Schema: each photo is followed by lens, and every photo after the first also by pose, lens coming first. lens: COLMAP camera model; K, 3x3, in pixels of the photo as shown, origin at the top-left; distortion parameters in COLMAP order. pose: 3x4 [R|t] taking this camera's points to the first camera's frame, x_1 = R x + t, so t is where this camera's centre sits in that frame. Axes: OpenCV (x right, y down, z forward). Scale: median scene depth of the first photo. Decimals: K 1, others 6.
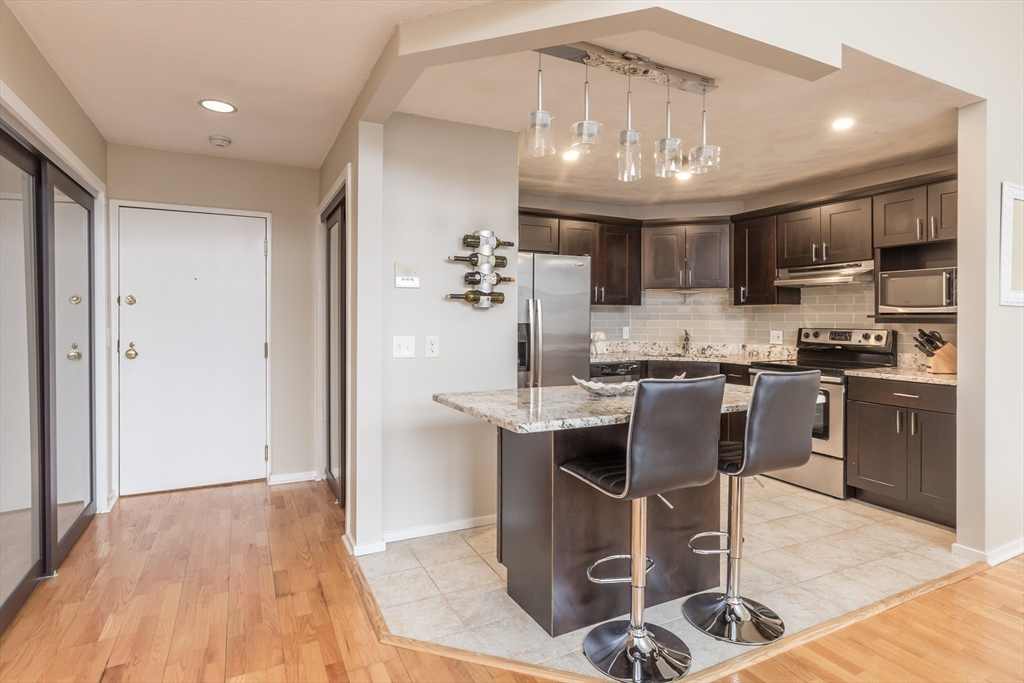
lens RADIAL K [[530.1, 0, 512.6], [0, 530.1, 320.1], [0, 0, 1]] dist [0.008150, 0.001020]
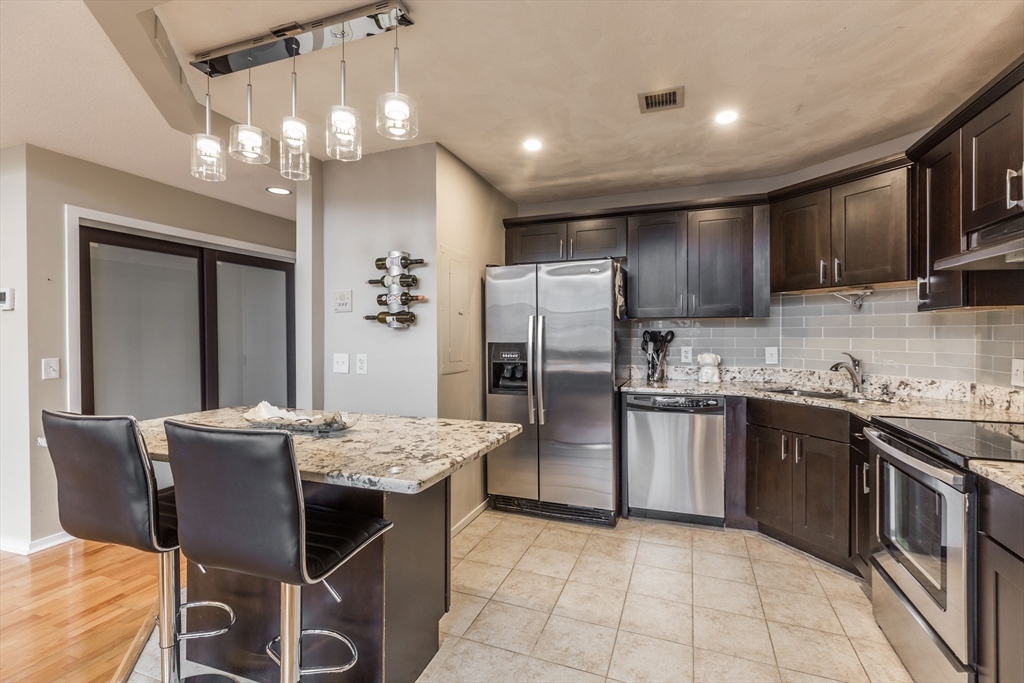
lens RADIAL K [[468.9, 0, 505.9], [0, 468.9, 341.9], [0, 0, 1]] dist [0.007094, 0.000979]
pose [[0.687680, 0.005662, -0.725992, 0.654938], [0.004406, 0.999919, 0.011972, -0.005437], [0.726001, -0.011432, 0.687599, 0.478584]]
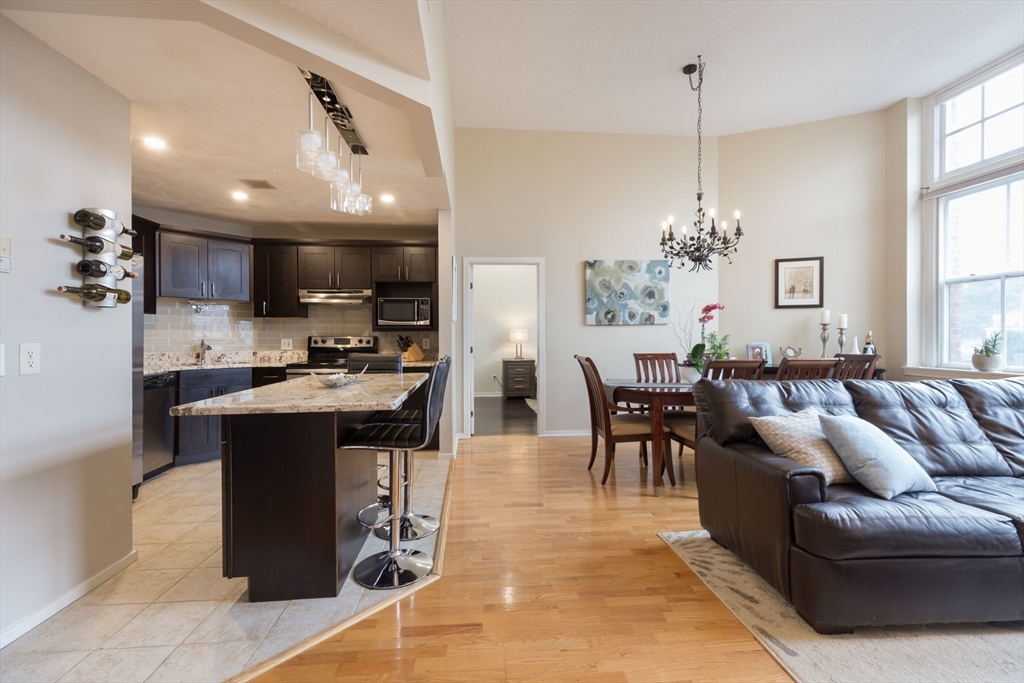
lens RADIAL K [[468.9, 0, 499.3], [0, 468.9, 338.9], [0, 0, 1]] dist [0.007094, 0.000979]
pose [[0.392874, -0.008551, 0.919552, -0.417744], [0.004985, 0.999962, 0.007169, 0.019288], [-0.919579, 0.001767, 0.392902, 0.161896]]
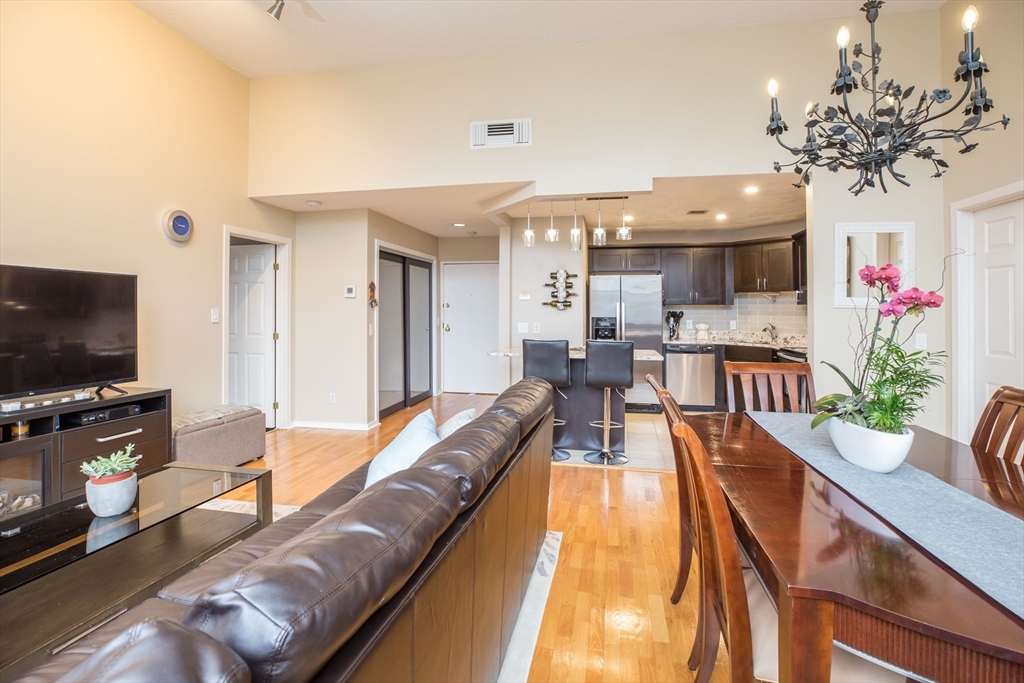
lens RADIAL K [[468.9, 0, 528.5], [0, 468.9, 307.2], [0, 0, 1]] dist [0.007094, 0.000979]
pose [[0.797001, -0.003931, -0.603965, 0.801393], [-0.003776, 0.999927, -0.011491, -0.008377], [0.603966, 0.011439, 0.796928, -0.411865]]
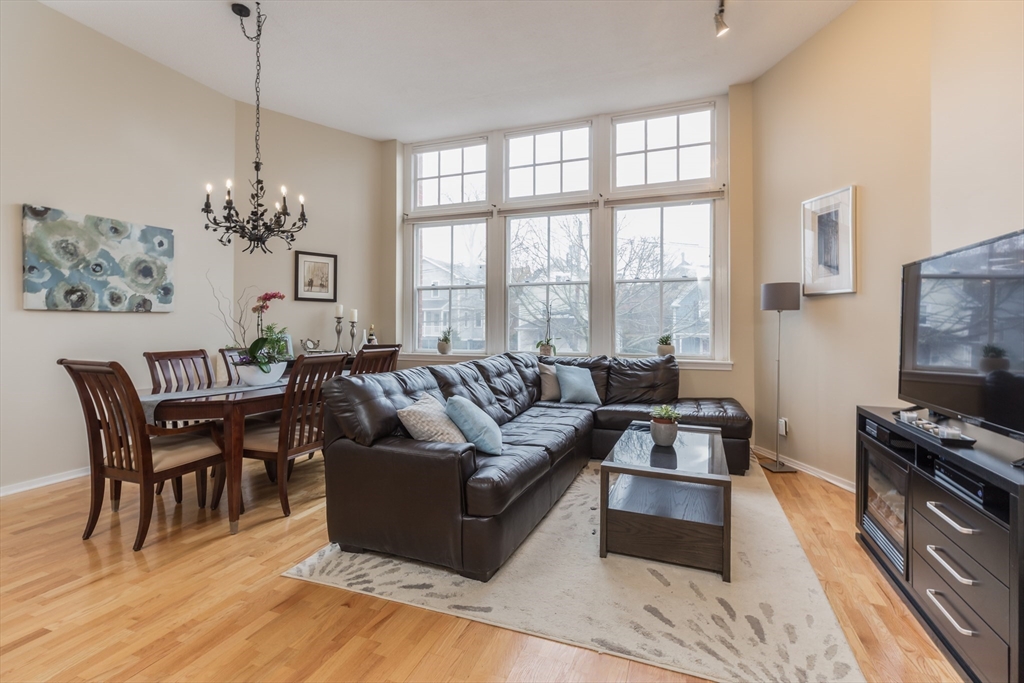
lens RADIAL K [[468.9, 0, 538.0], [0, 468.9, 328.0], [0, 0, 1]] dist [0.007094, 0.000979]
pose [[-0.694501, -0.005970, 0.719467, -0.292182], [-0.004725, 0.999982, 0.003736, 0.015506], [-0.719477, -0.000805, -0.694516, 0.414123]]
